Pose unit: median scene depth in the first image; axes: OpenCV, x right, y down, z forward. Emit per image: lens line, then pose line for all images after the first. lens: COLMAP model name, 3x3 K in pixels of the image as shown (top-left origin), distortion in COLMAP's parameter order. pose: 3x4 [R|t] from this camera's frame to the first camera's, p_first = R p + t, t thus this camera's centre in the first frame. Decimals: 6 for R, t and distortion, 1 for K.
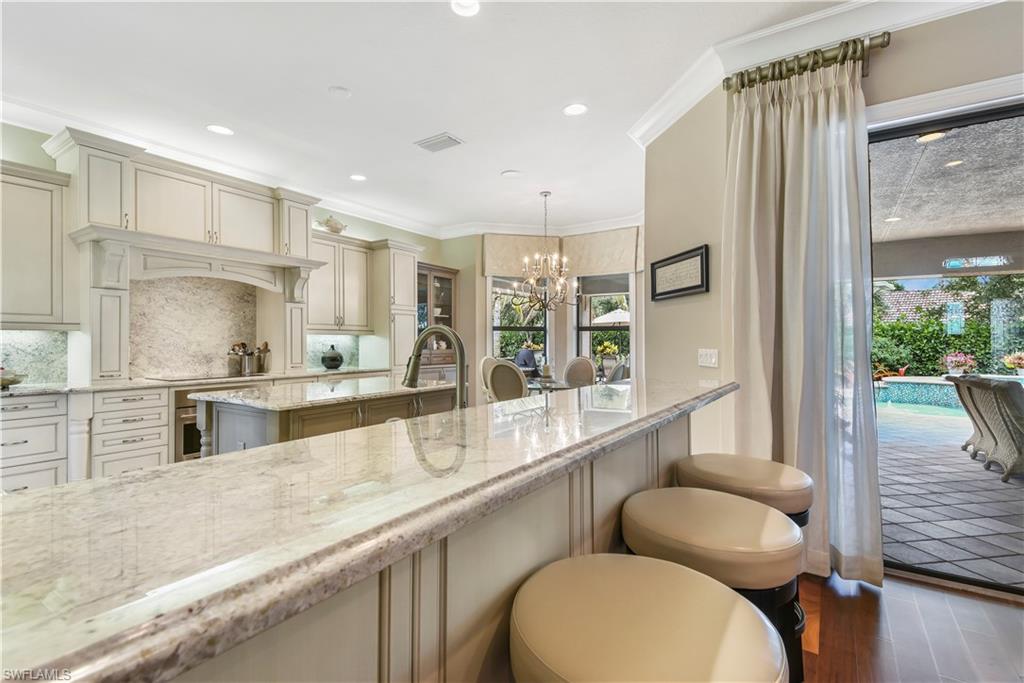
lens RADIAL K [[470.4, 0, 528.3], [0, 470.4, 338.8], [0, 0, 1]] dist [0.015233, -0.012879]
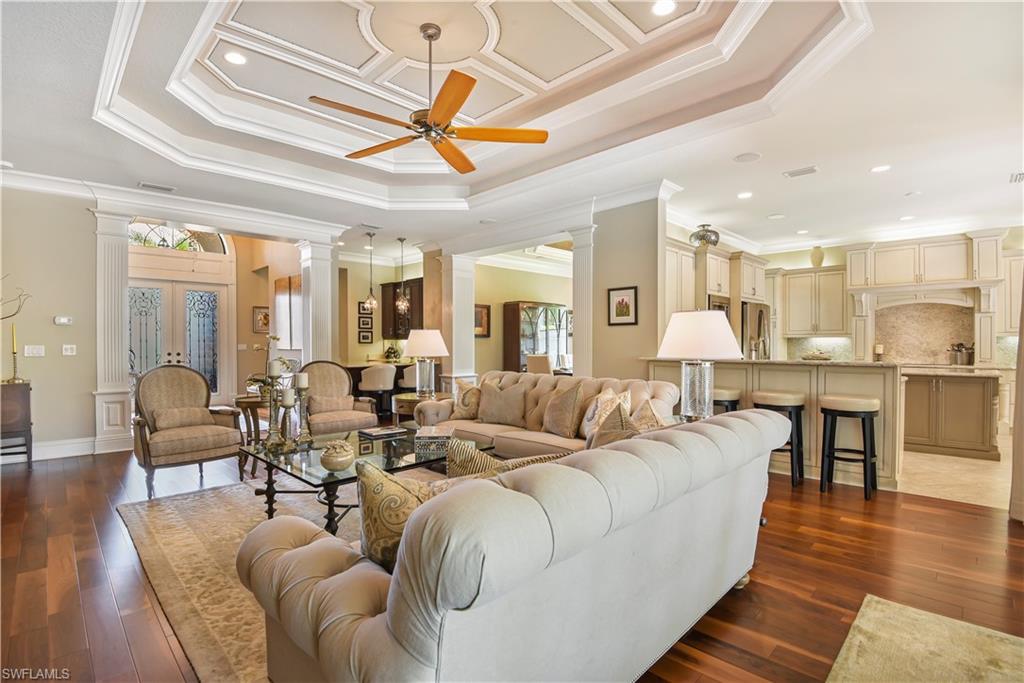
lens RADIAL K [[470.4, 0, 520.4], [0, 470.4, 345.0], [0, 0, 1]] dist [0.015233, -0.012879]
pose [[-0.199655, -0.000836, -0.979866, 1.127248], [-0.000221, 1.000000, -0.000809, 0.017412], [0.979866, 0.000055, -0.199655, -0.023197]]
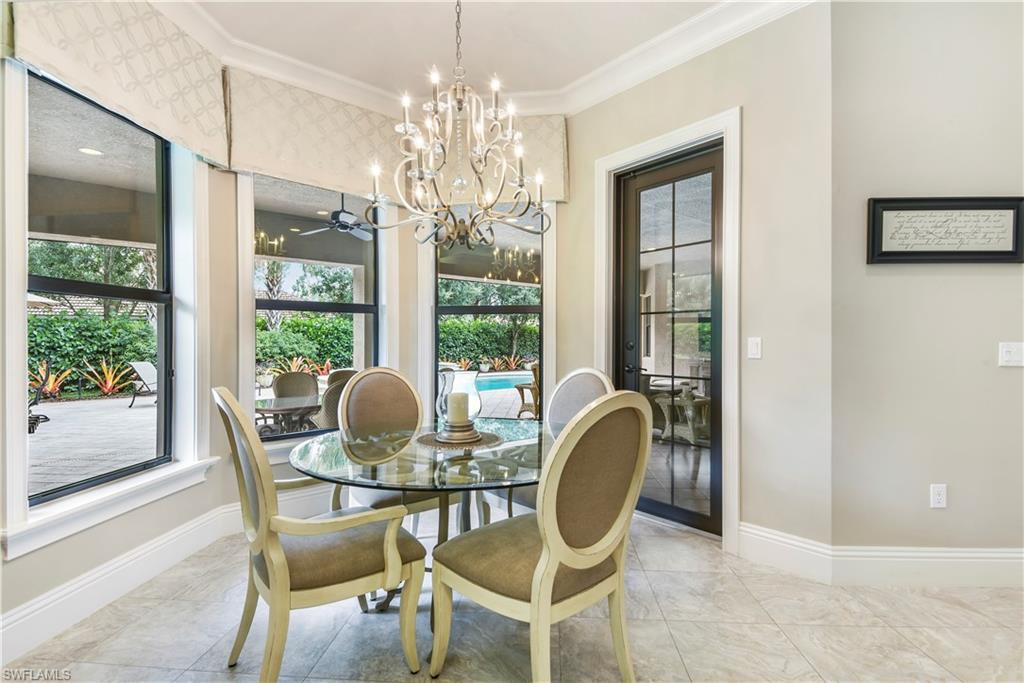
lens RADIAL K [[470.4, 0, 506.6], [0, 470.4, 340.6], [0, 0, 1]] dist [0.015233, -0.012879]
pose [[0.270456, -0.005307, 0.962718, -0.393527], [-0.002351, 0.999978, 0.006173, 0.014334], [-0.962730, -0.003933, 0.270437, 1.130644]]
